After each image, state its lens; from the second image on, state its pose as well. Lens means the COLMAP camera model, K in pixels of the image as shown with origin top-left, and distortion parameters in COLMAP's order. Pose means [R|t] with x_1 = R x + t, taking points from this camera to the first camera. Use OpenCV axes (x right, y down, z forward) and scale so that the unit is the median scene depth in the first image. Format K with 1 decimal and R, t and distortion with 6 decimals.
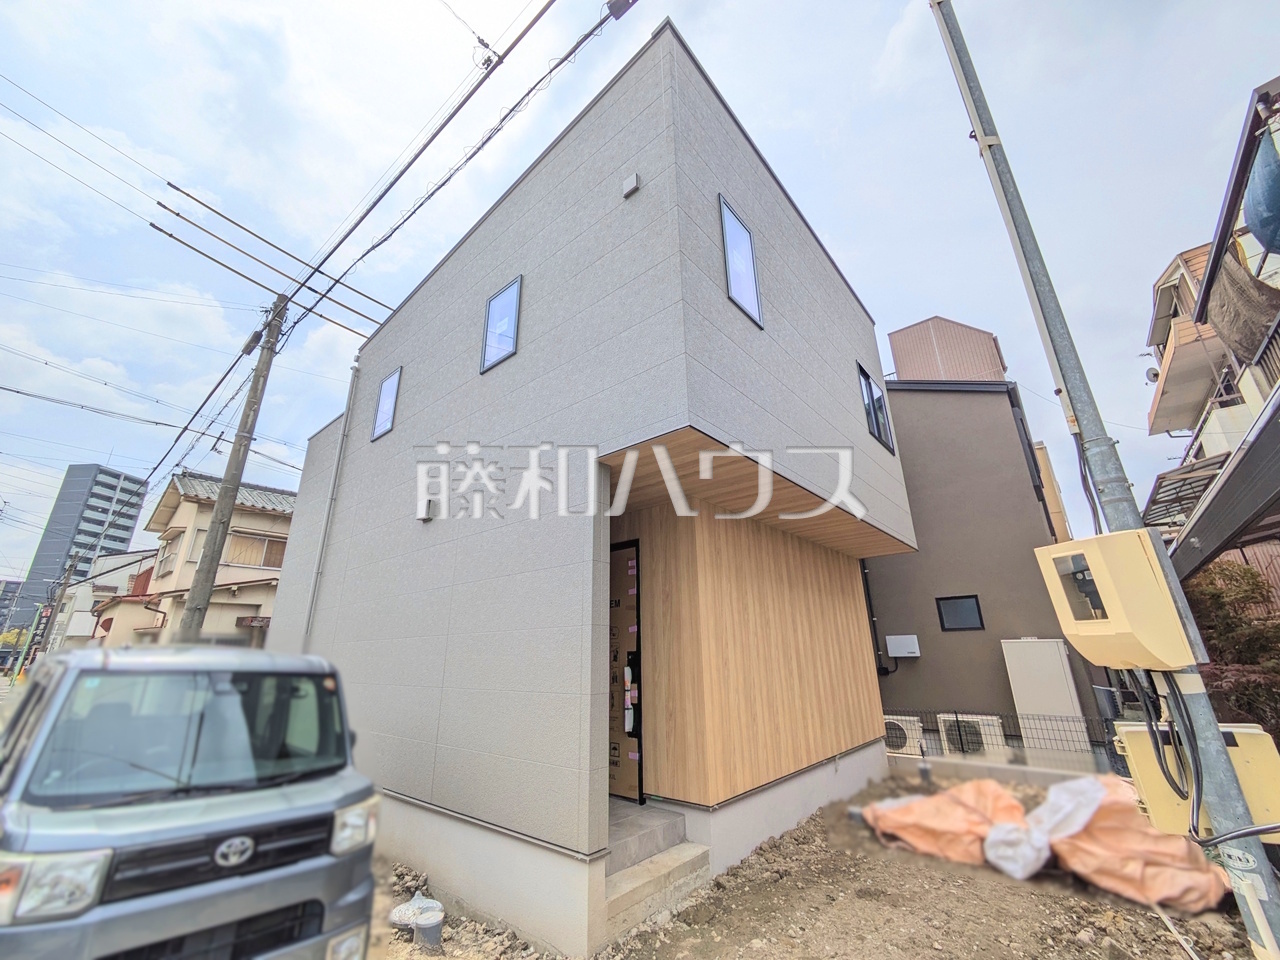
lens RADIAL K [[505.8, 0, 639.8], [0, 505.8, 480.6], [0, 0, 1]] dist [-0.000285, 0.000143]
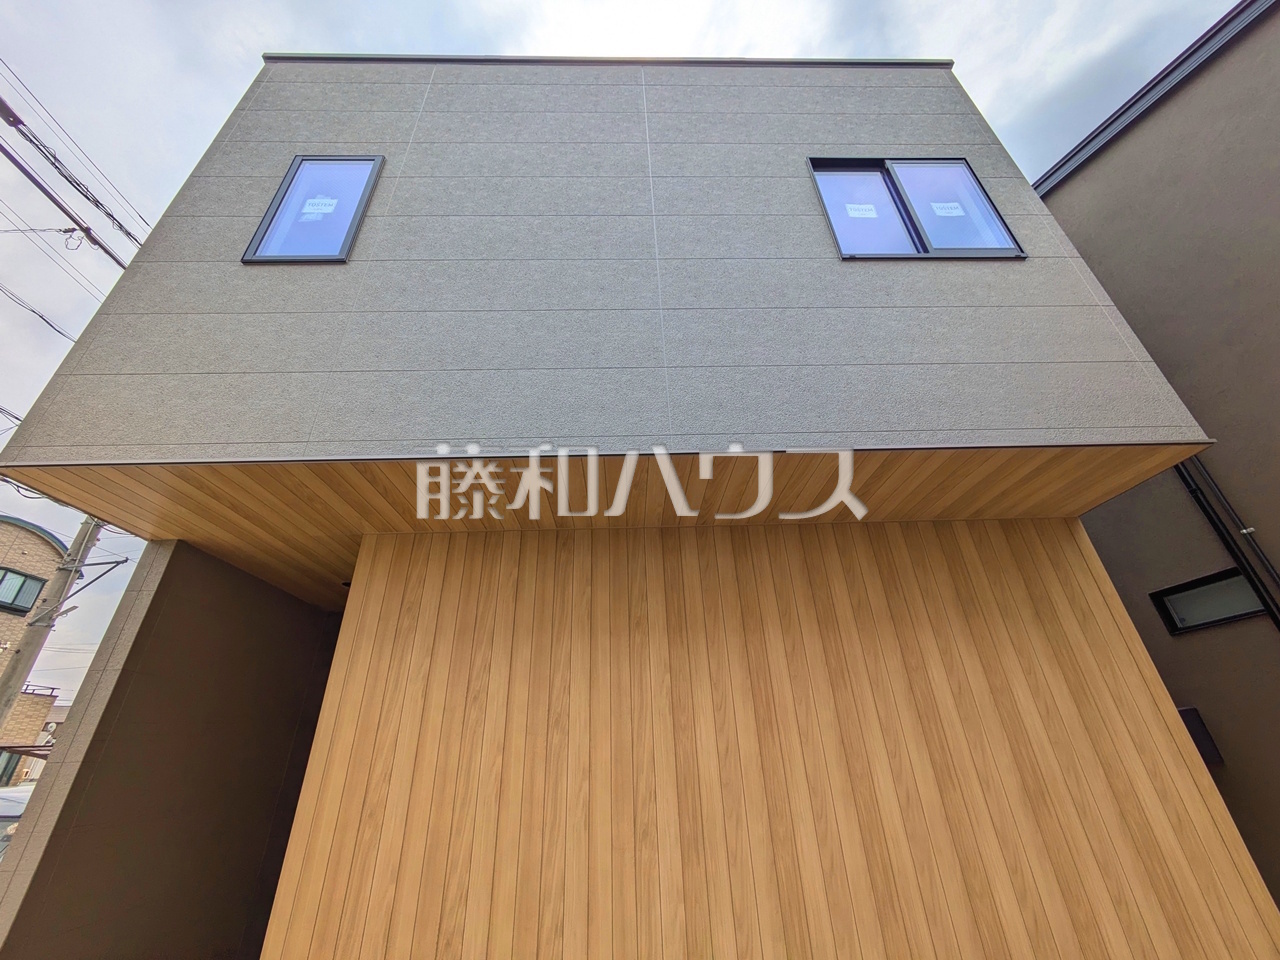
lens RADIAL K [[505.8, 0, 639.8], [0, 505.8, 480.6], [0, 0, 1]] dist [-0.000285, 0.000143]
pose [[0.662522, -0.365888, -0.653599, 0.643478], [0.270227, 0.930569, -0.247021, 0.181955], [0.698600, -0.012963, 0.715395, 0.621036]]
